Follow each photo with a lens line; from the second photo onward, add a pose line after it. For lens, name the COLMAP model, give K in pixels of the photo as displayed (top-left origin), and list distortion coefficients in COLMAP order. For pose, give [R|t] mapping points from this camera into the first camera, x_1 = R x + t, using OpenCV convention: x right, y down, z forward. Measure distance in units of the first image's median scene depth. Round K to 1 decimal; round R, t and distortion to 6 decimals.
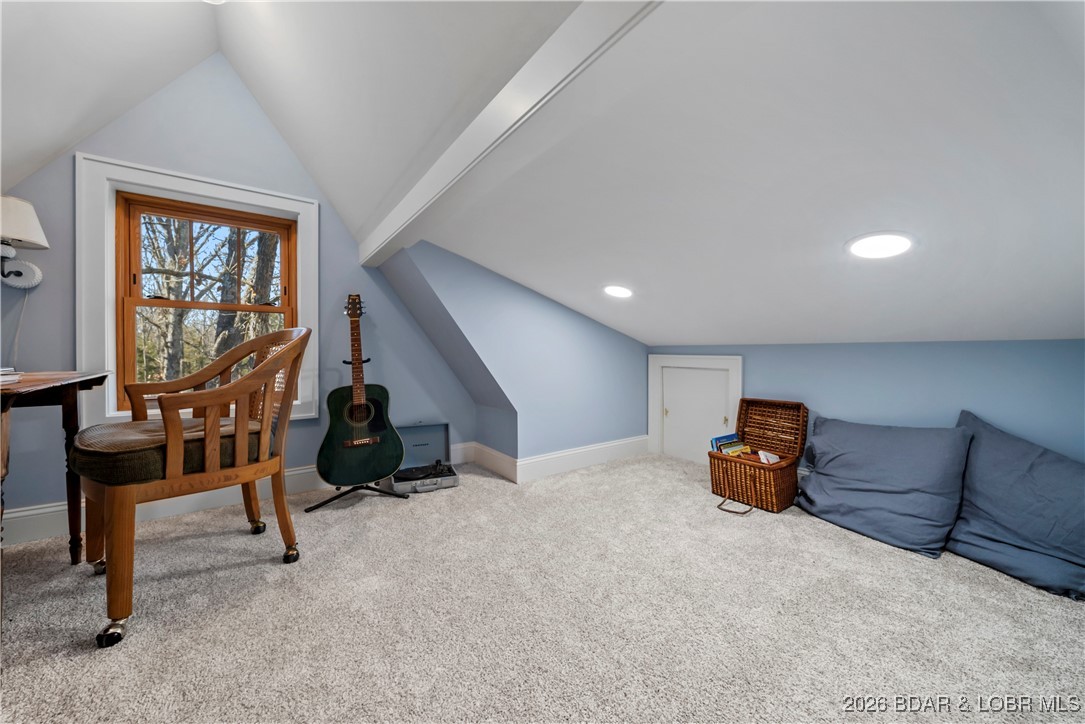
lens RADIAL K [[388.1, 0, 543.0], [0, 388.1, 353.8], [0, 0, 1]] dist [-0.006342, 0.000053]
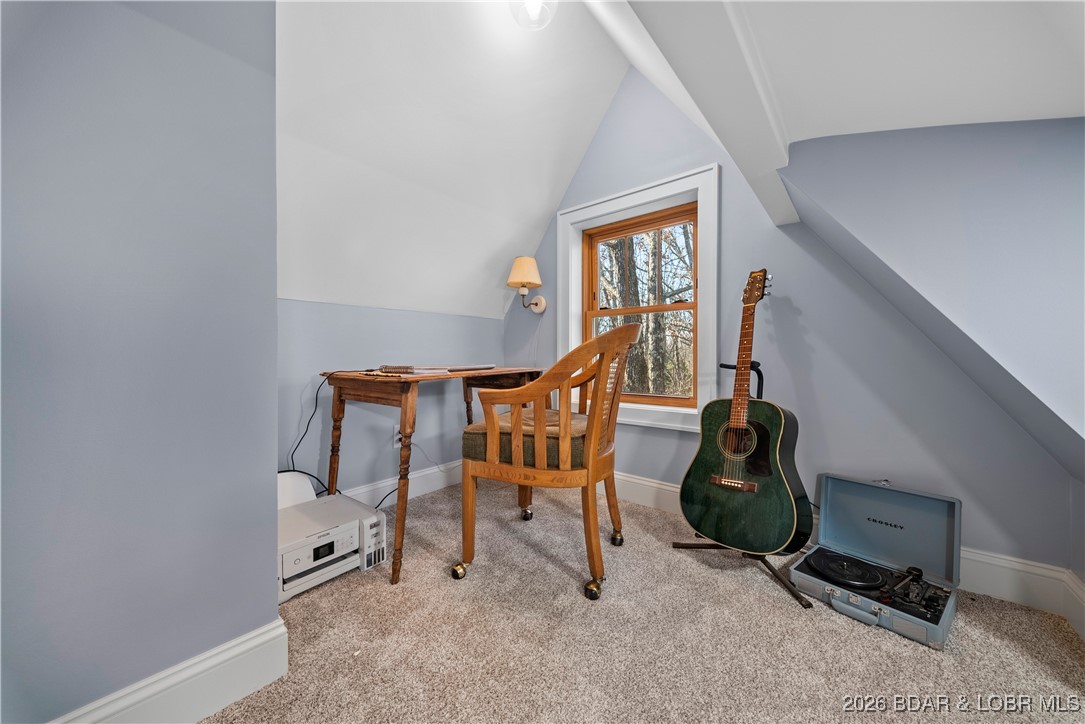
lens RADIAL K [[381.4, 0, 541.6], [0, 381.4, 355.9], [0, 0, 1]] dist [0.015013, -0.008596]
pose [[0.237467, -0.002137, -0.971393, 0.110948], [0.003333, 0.999993, -0.001385, 0.002571], [0.971390, -0.002909, 0.237472, 0.514892]]
